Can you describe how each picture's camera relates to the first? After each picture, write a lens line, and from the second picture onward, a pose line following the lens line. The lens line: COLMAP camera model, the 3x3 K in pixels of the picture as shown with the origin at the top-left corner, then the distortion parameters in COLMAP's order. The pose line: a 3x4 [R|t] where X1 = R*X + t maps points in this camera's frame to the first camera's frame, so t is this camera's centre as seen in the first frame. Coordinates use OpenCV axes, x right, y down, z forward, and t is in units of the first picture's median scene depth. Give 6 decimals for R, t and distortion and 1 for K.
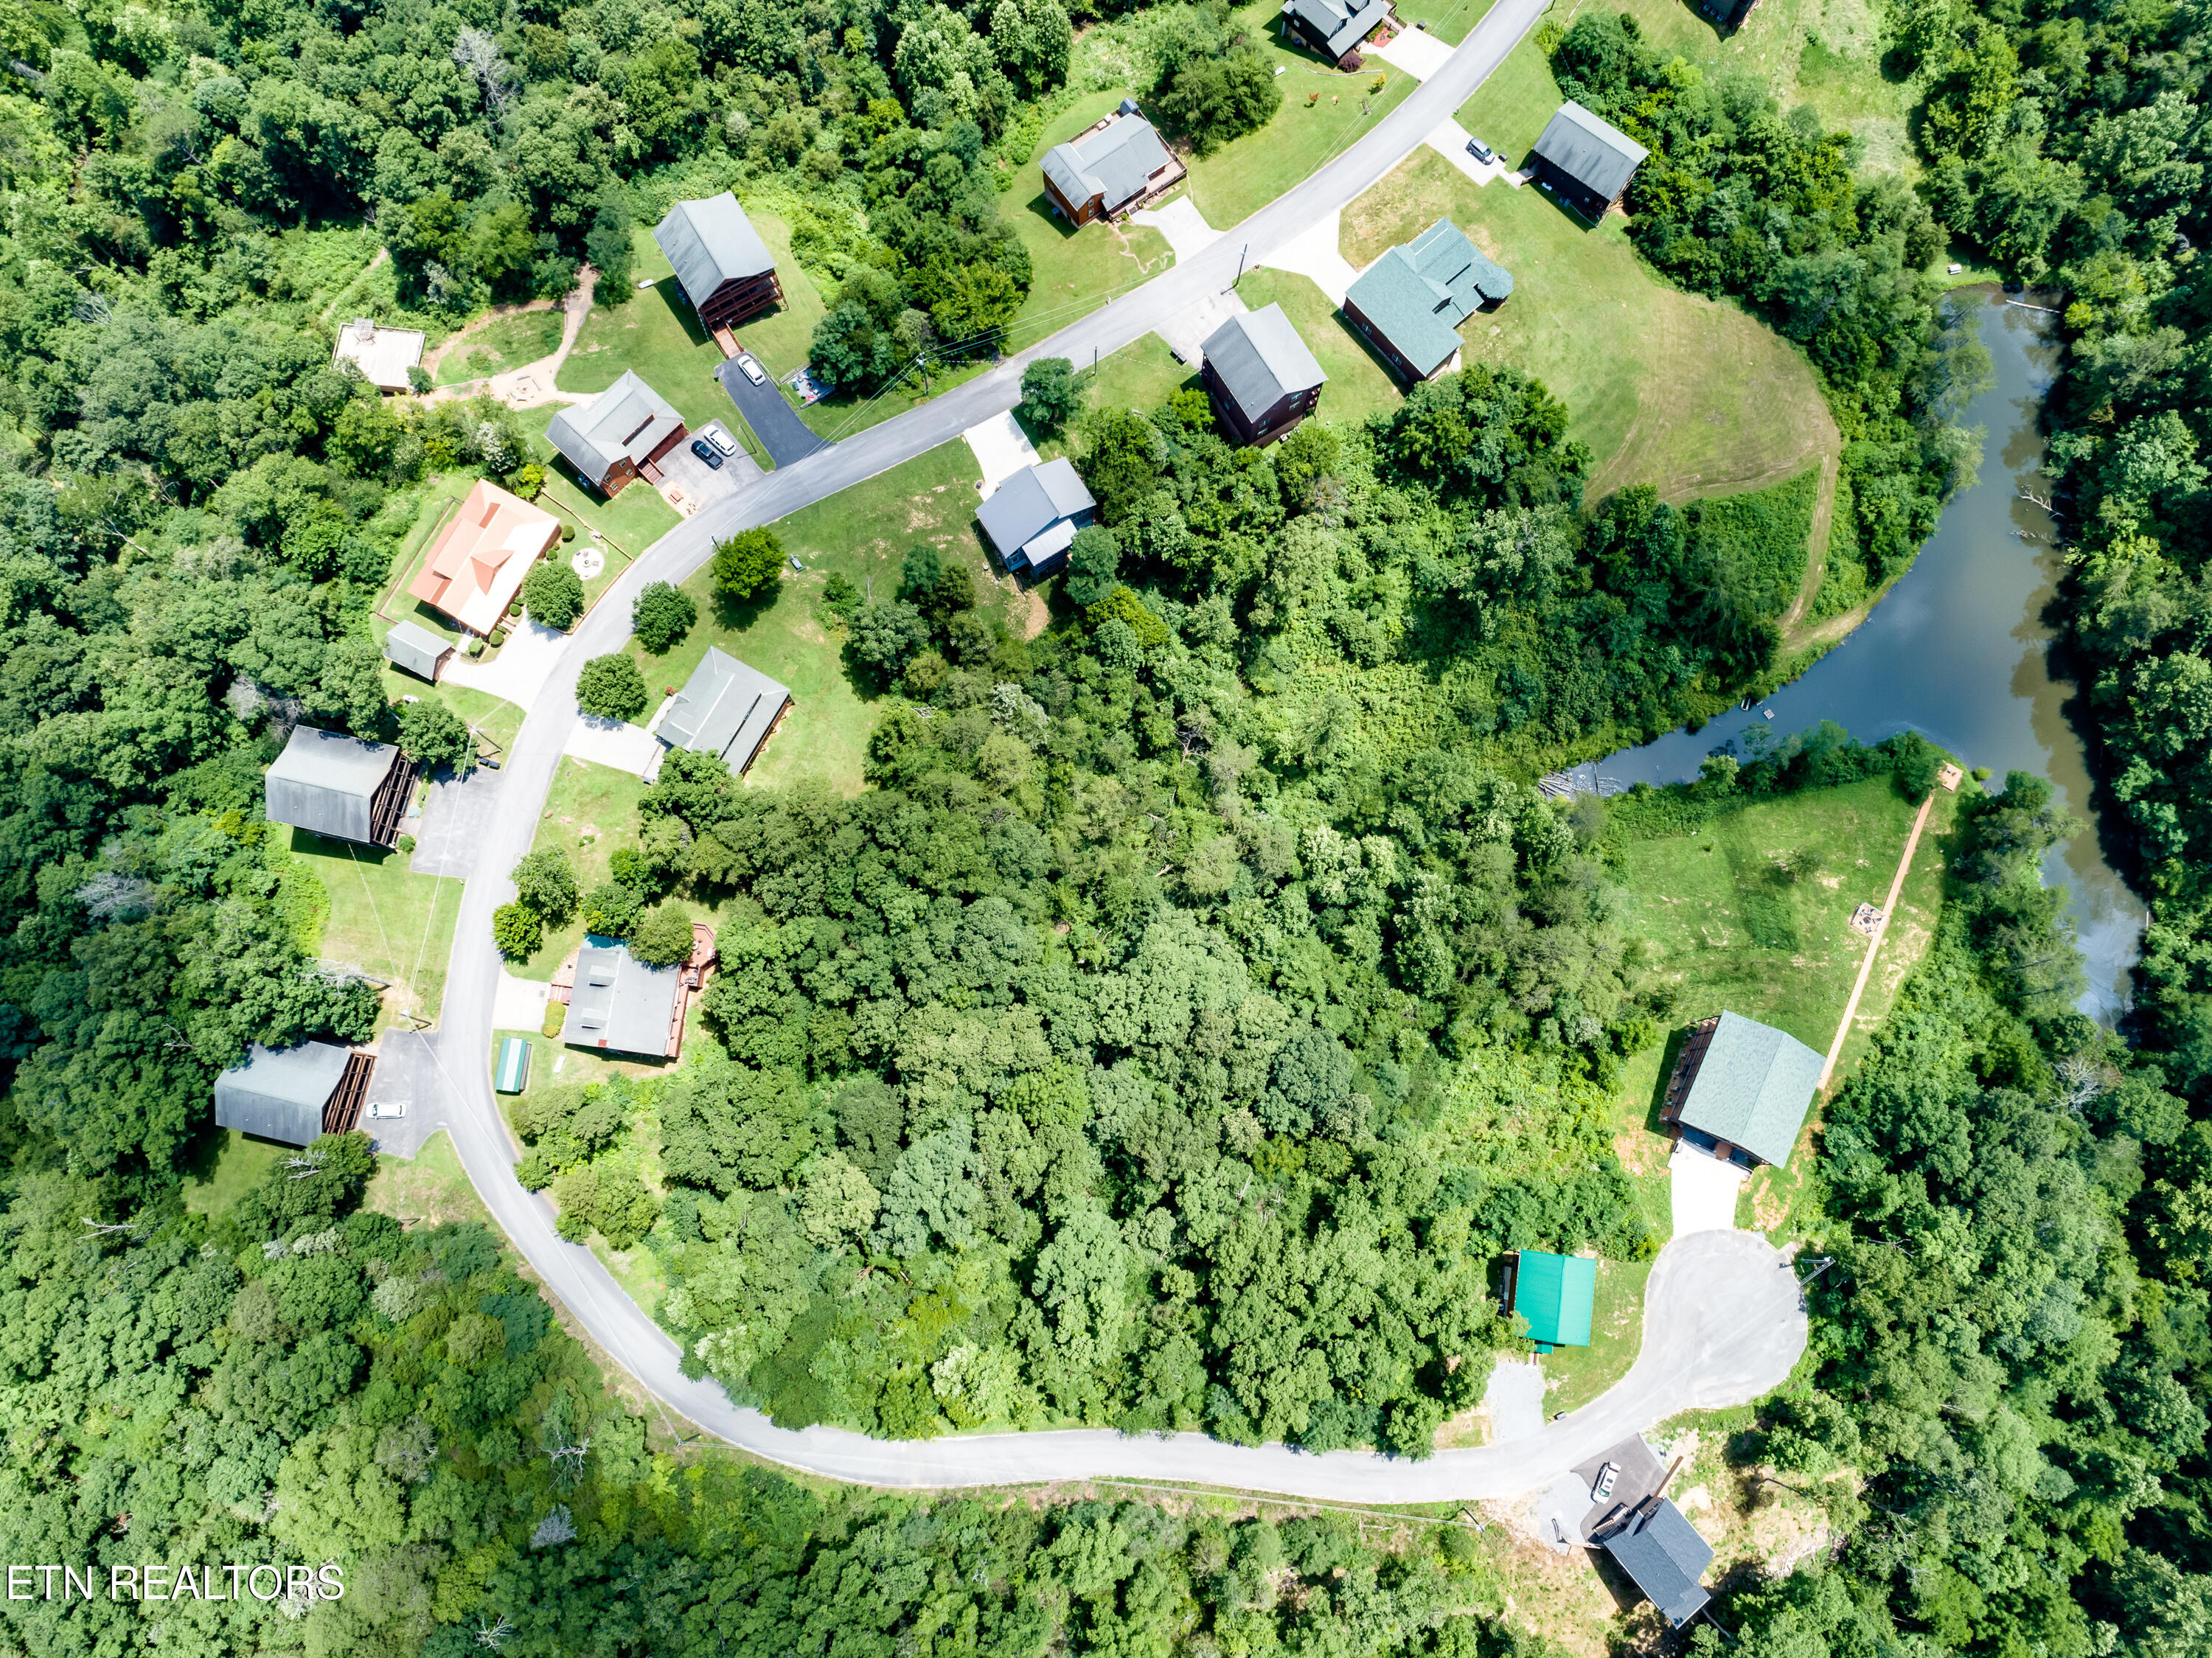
lens RADIAL K [[1665.5, 0, 1104.3], [0, 1665.5, 830.0], [0, 0, 1]] dist [-0.025004, 0.013040]
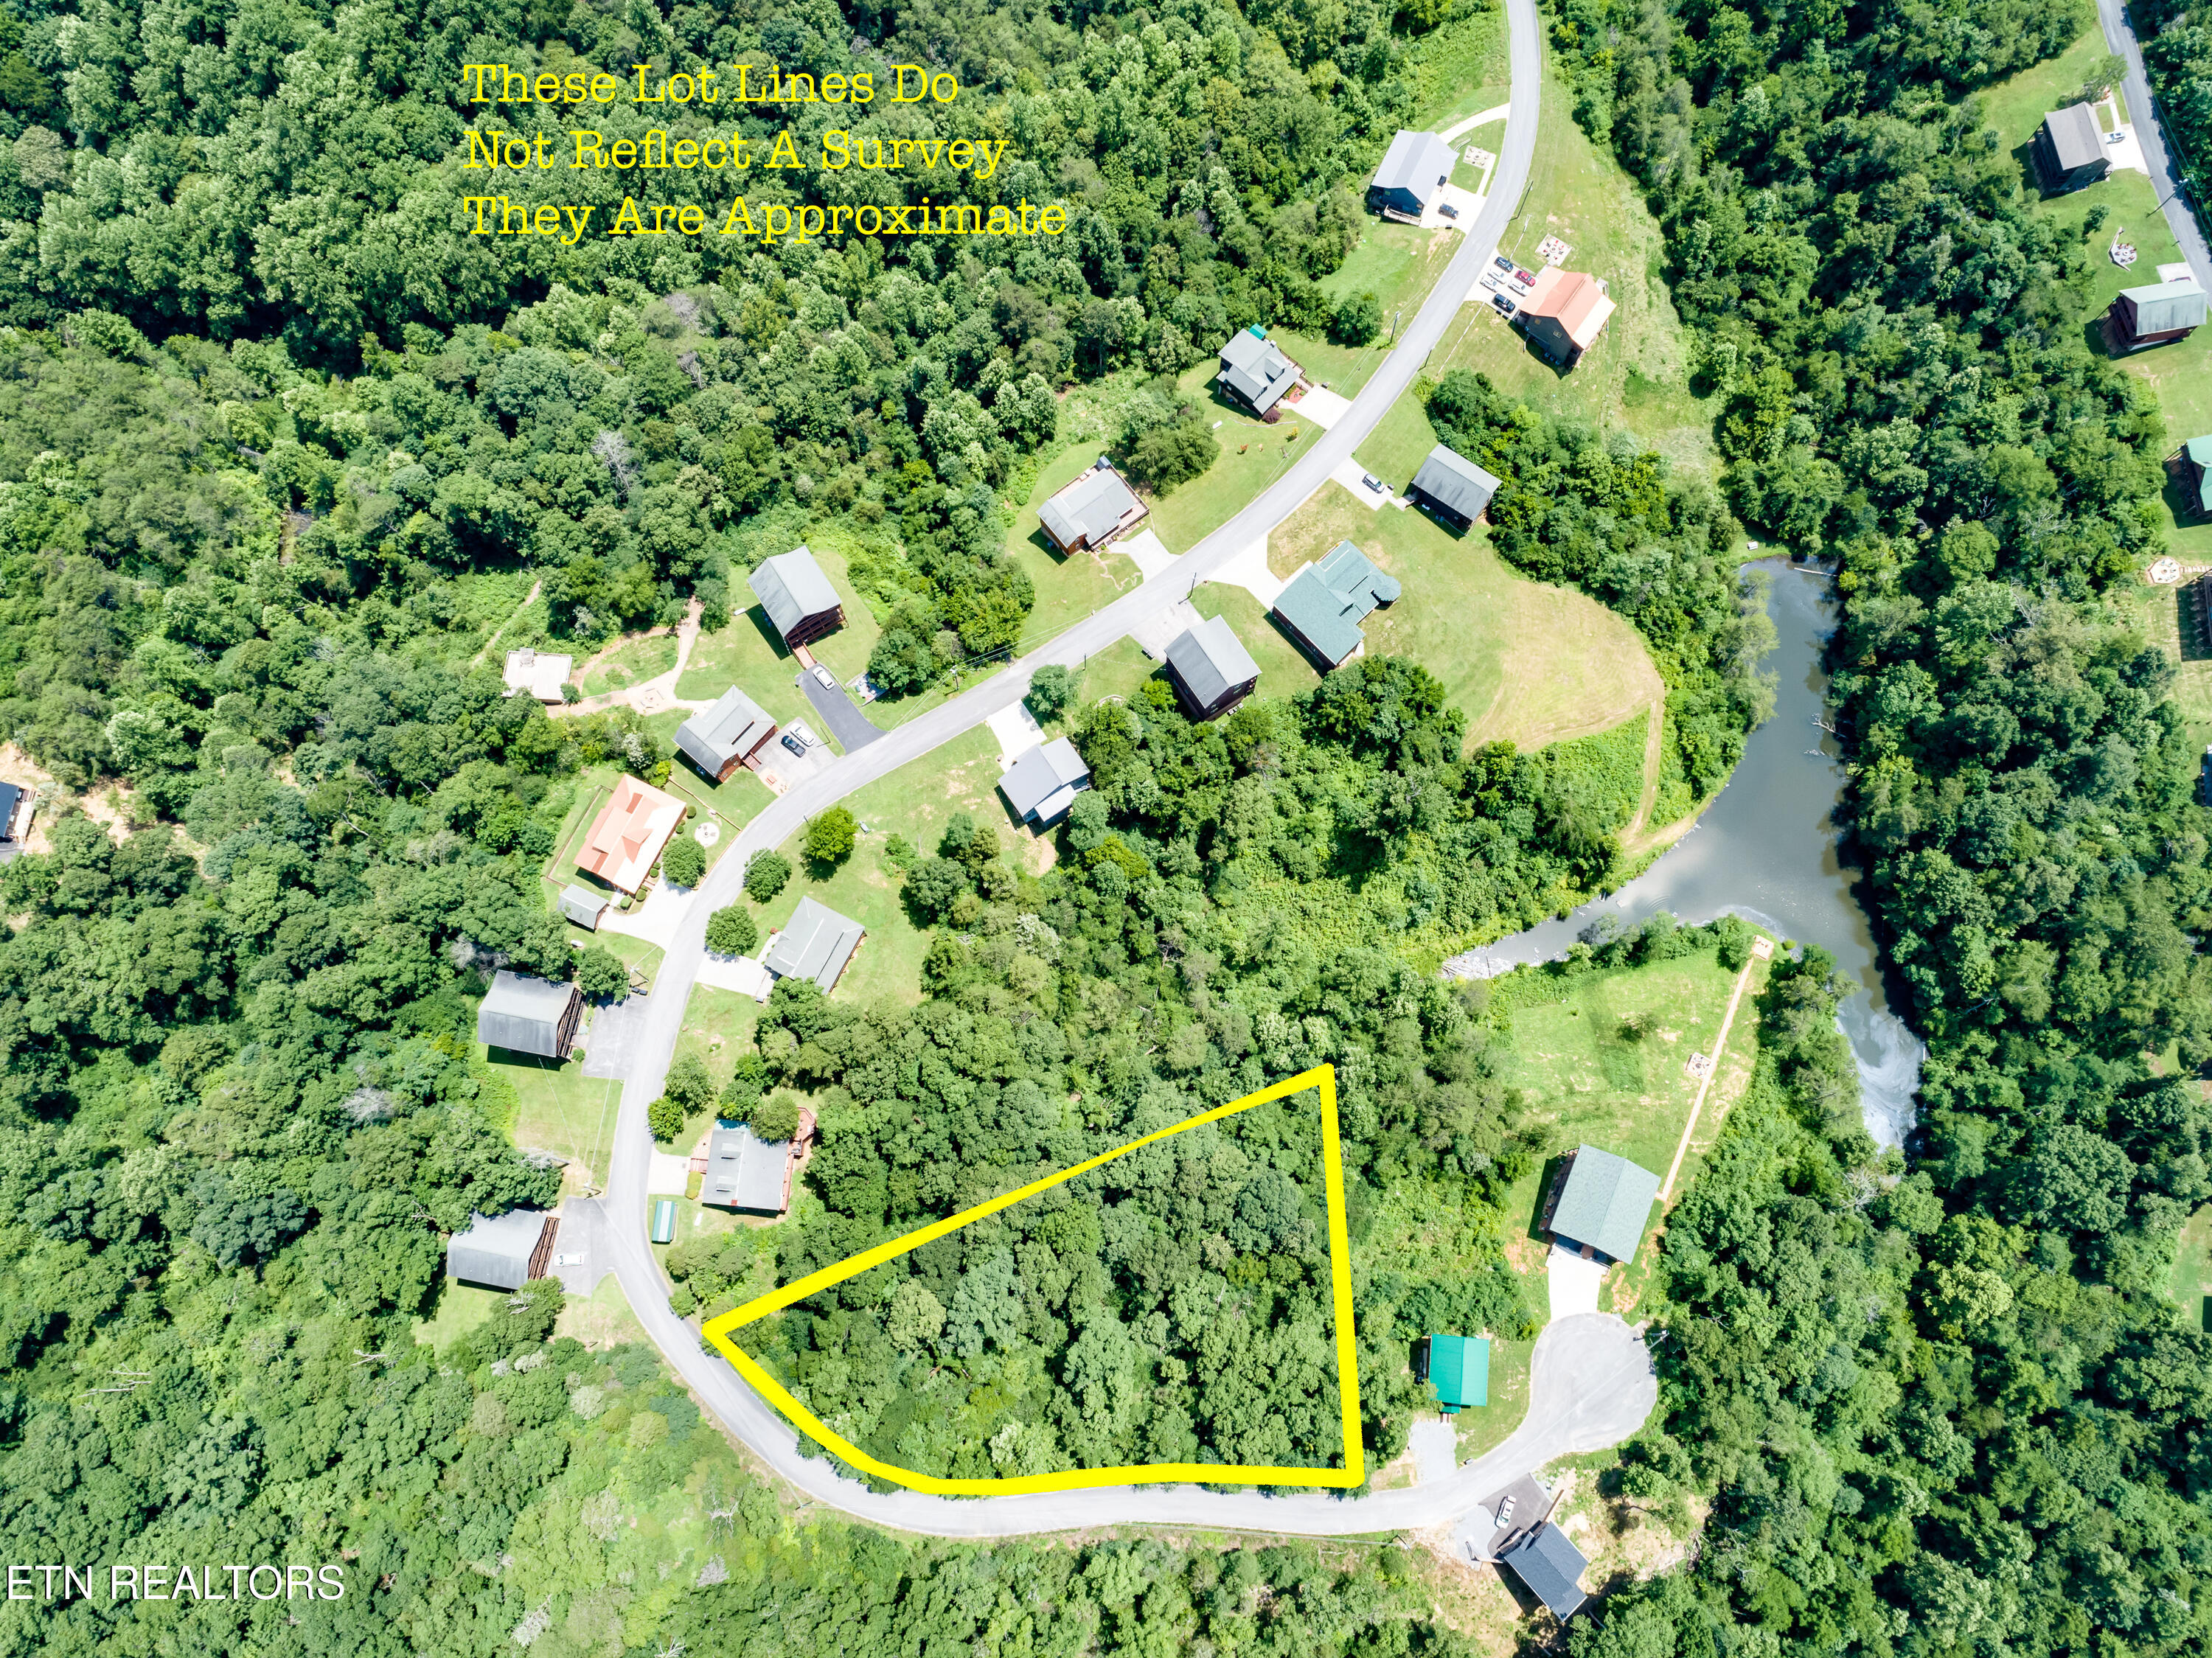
lens RADIAL K [[1665.5, 0, 1105.3], [0, 1665.5, 829.7], [0, 0, 1]] dist [-0.025004, 0.013040]
pose [[0.999328, -0.036301, 0.005064, -0.000758], [0.036556, 0.997163, -0.065805, -0.064454], [-0.002661, 0.065946, 0.997820, -0.316314]]
